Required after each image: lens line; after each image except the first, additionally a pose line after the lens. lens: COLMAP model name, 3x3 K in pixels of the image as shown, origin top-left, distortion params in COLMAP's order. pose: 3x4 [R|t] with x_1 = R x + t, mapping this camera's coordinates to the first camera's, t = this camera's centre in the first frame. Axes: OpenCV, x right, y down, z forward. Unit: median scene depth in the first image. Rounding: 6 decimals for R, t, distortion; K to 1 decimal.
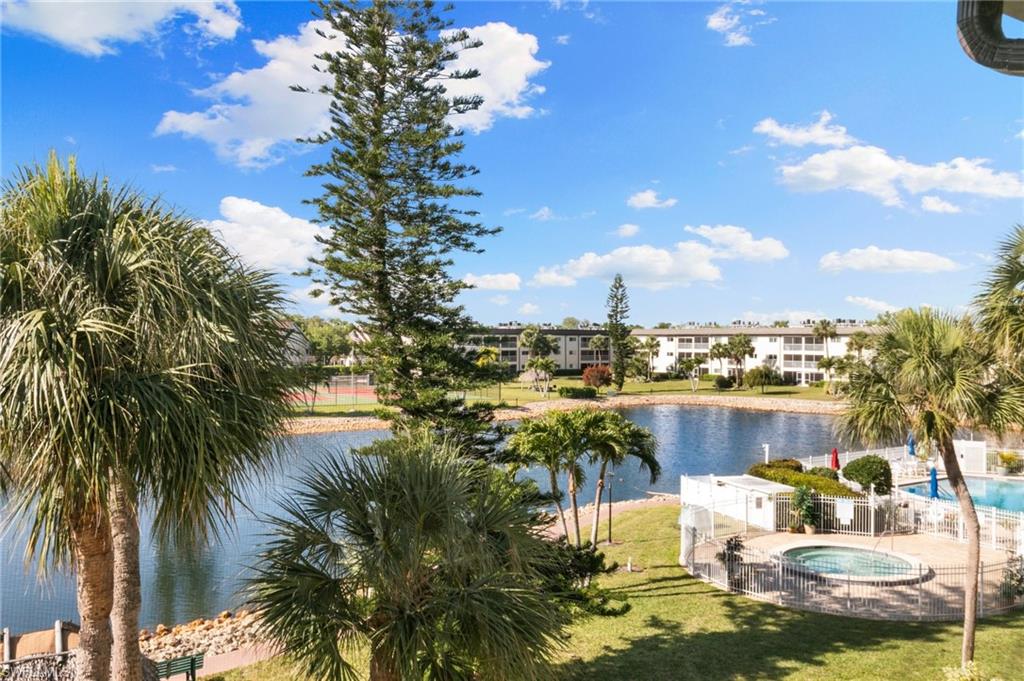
lens RADIAL K [[857.4, 0, 512.2], [0, 857.4, 333.6], [0, 0, 1]] dist [0.003053, -0.000096]
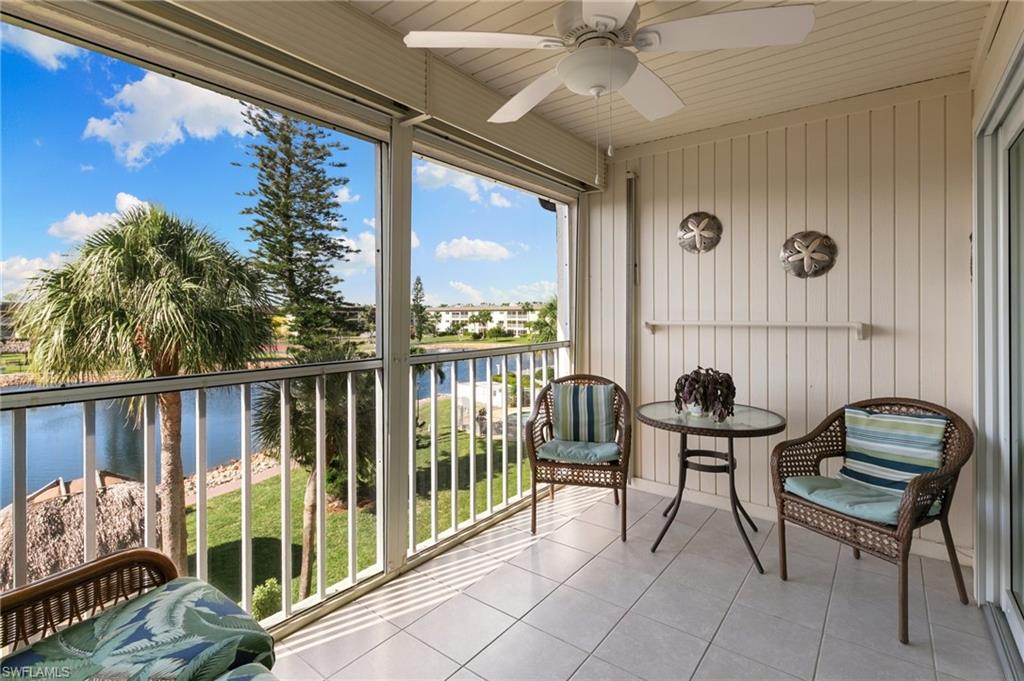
lens RADIAL K [[474.5, 0, 523.4], [0, 474.5, 313.8], [0, 0, 1]] dist [-0.014491, 0.000625]
pose [[0.942309, -0.010463, 0.334580, -0.024872], [0.007728, 0.999925, 0.009504, 0.014021], [-0.334654, -0.006370, 0.942319, -0.096194]]
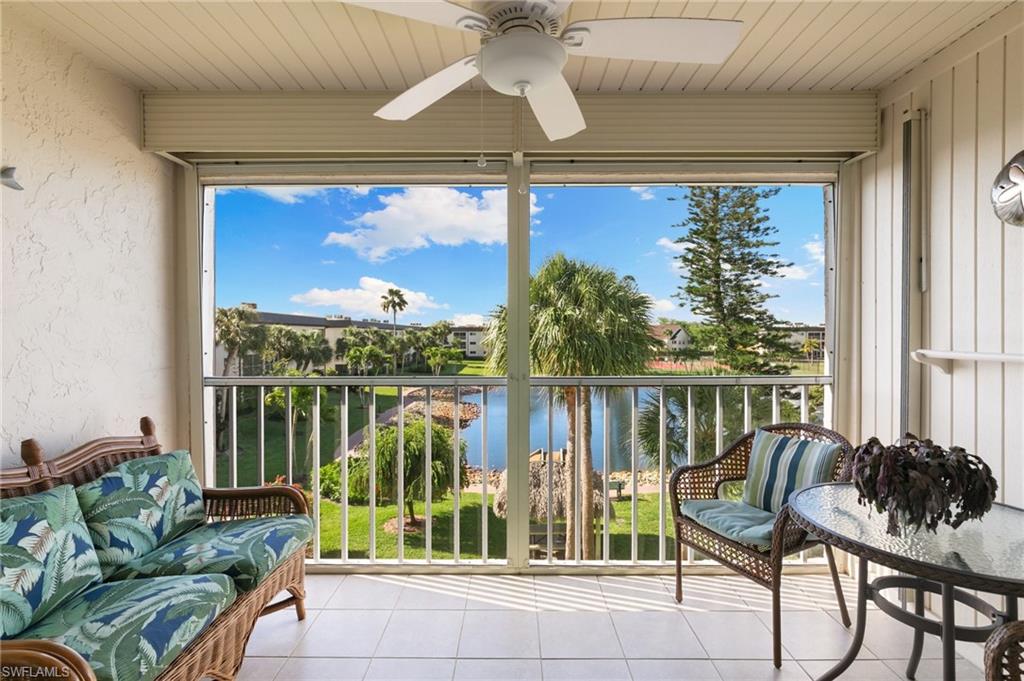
lens RADIAL K [[474.5, 0, 511.1], [0, 474.5, 335.7], [0, 0, 1]] dist [-0.014491, 0.000625]
pose [[0.827487, -0.001543, -0.561483, 0.049525], [0.005631, 0.999969, 0.005551, 0.013947], [0.561457, -0.007755, 0.827470, -0.085061]]
